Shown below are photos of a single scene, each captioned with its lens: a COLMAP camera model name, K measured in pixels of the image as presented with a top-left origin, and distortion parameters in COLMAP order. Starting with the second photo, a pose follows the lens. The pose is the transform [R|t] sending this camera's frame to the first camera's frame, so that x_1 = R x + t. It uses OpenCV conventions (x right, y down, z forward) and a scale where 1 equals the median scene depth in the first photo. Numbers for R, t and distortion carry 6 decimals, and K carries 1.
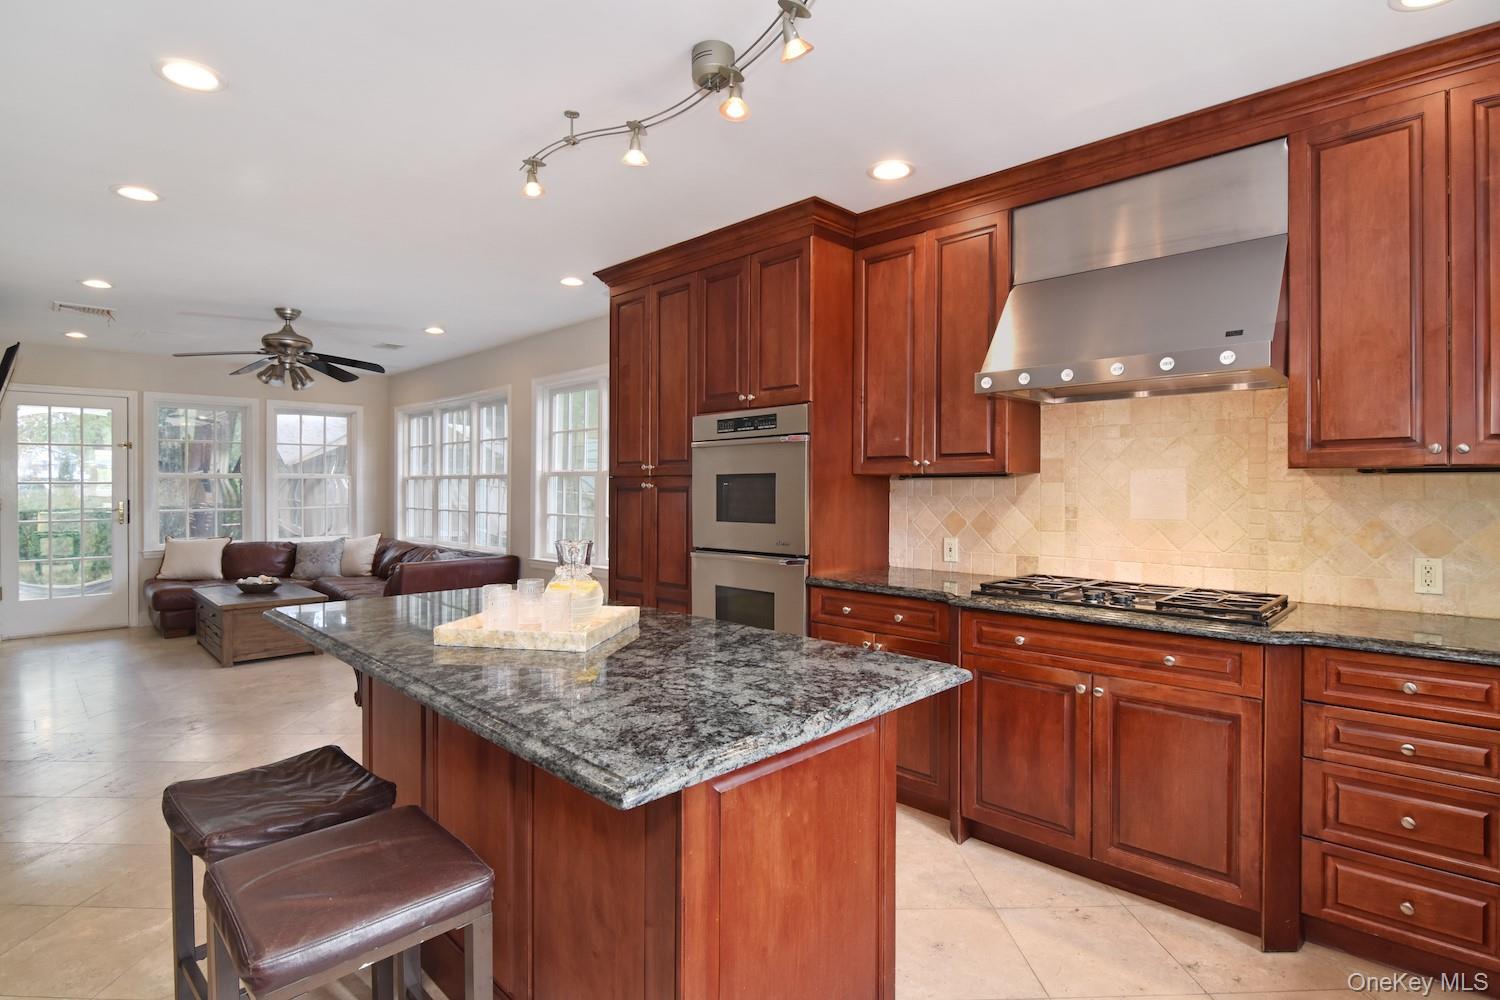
lens RADIAL K [[744.6, 0, 749.7], [0, 744.6, 512.8], [0, 0, 1]] dist [-0.001107, -0.014725]
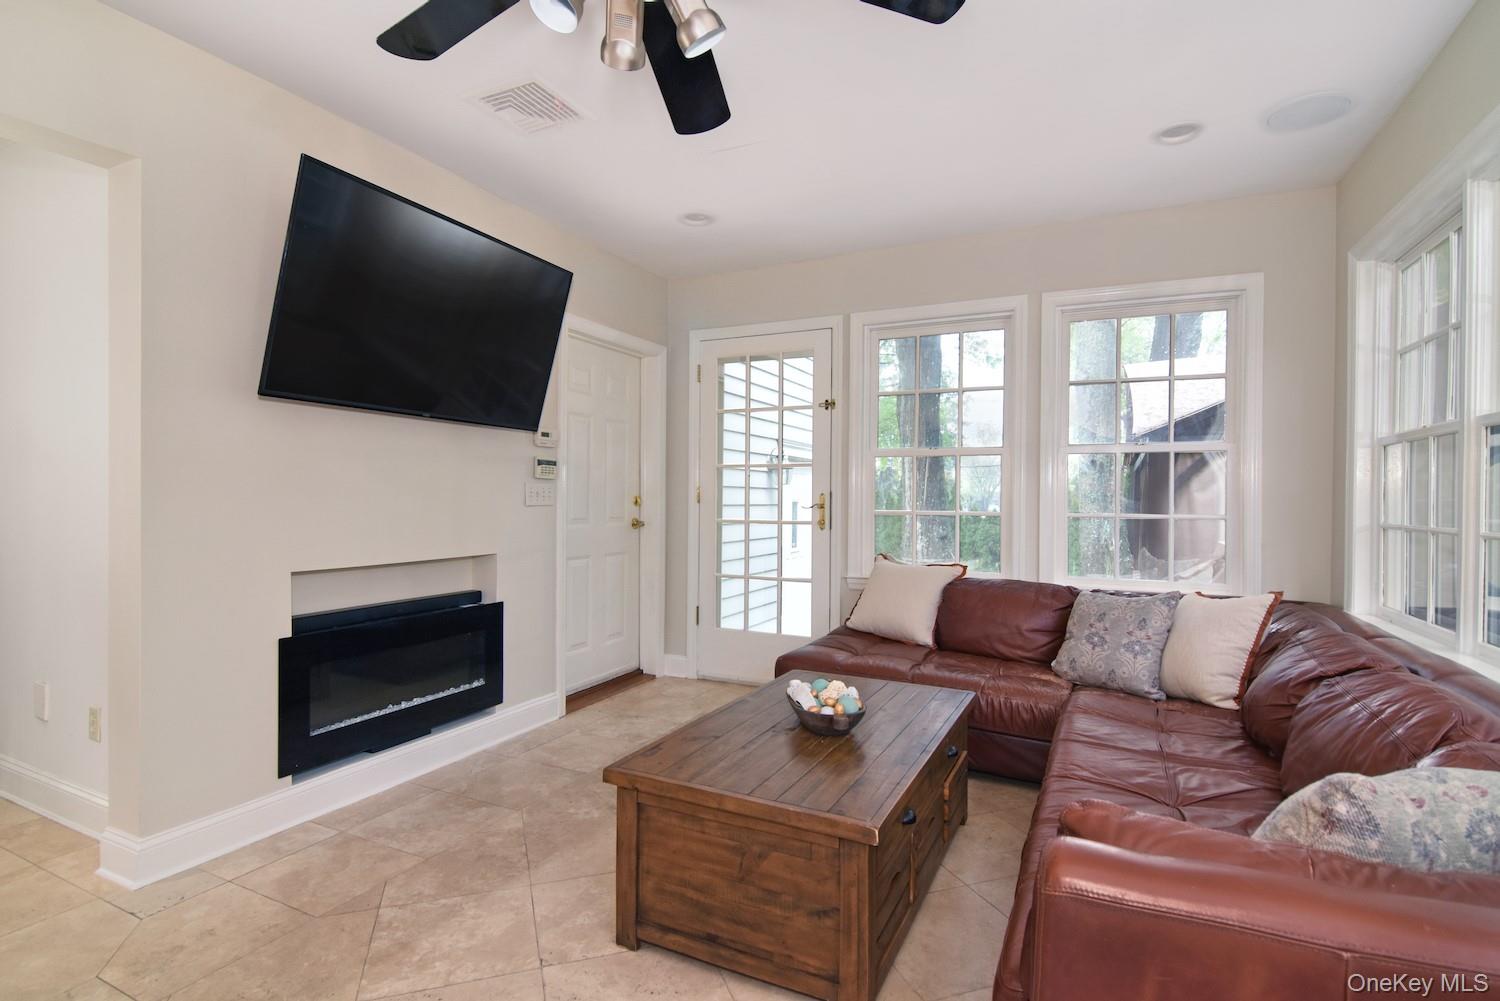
lens RADIAL K [[724.3, 0, 751.0], [0, 724.3, 483.1], [0, 0, 1]] dist [-0.001387, 0.000172]
pose [[0.325190, 0.005467, -0.945633, -0.256755], [-0.024643, 0.999693, -0.002695, -0.019191], [0.945327, 0.024179, 0.325225, 0.667539]]
